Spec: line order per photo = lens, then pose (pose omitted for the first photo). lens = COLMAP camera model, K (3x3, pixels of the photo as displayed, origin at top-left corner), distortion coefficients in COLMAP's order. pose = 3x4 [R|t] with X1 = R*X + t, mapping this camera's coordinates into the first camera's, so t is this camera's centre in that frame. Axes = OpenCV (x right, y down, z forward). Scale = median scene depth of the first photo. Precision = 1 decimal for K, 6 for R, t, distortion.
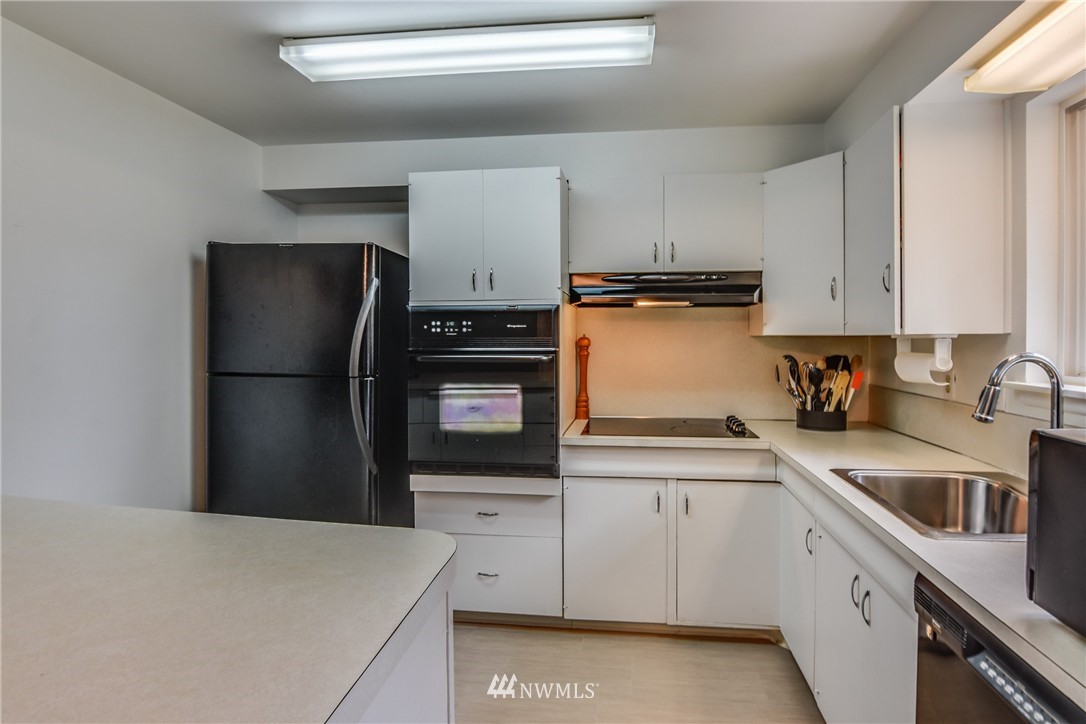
lens RADIAL K [[587.8, 0, 559.2], [0, 587.8, 346.7], [0, 0, 1]] dist [-0.005929, -0.000690]
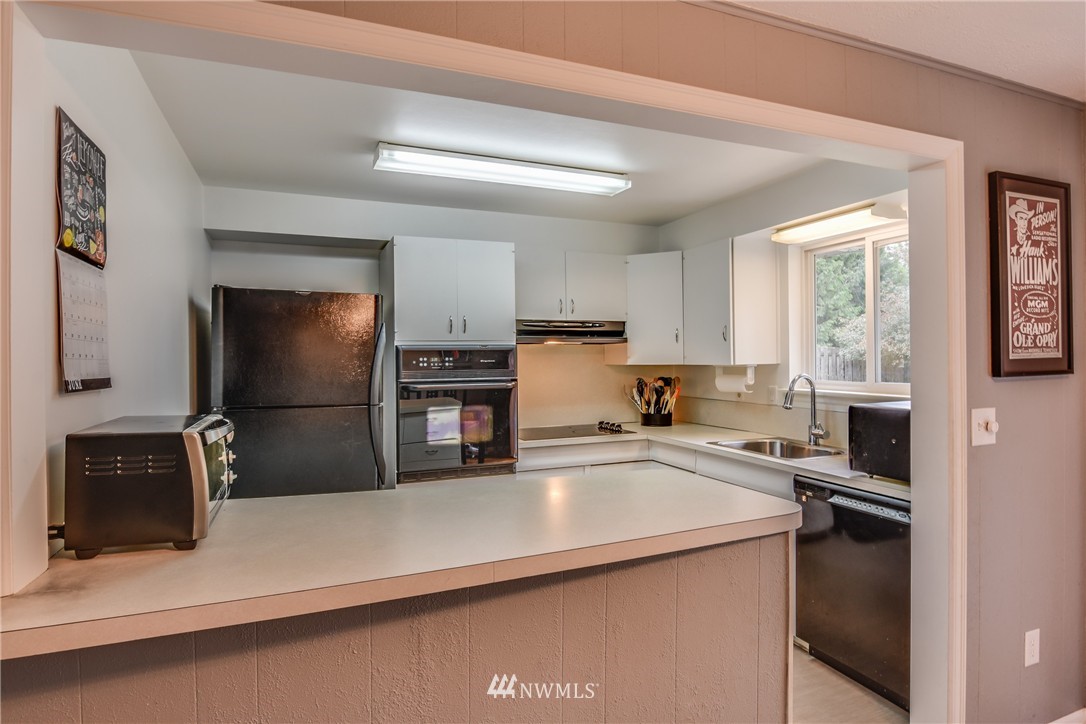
lens RADIAL K [[587.8, 0, 545.6], [0, 587.8, 357.6], [0, 0, 1]] dist [-0.005929, -0.000690]
pose [[0.876998, -0.008441, 0.480420, -0.581268], [0.017549, 0.999741, -0.014470, -0.020931], [-0.480173, 0.021121, 0.876919, -0.218905]]
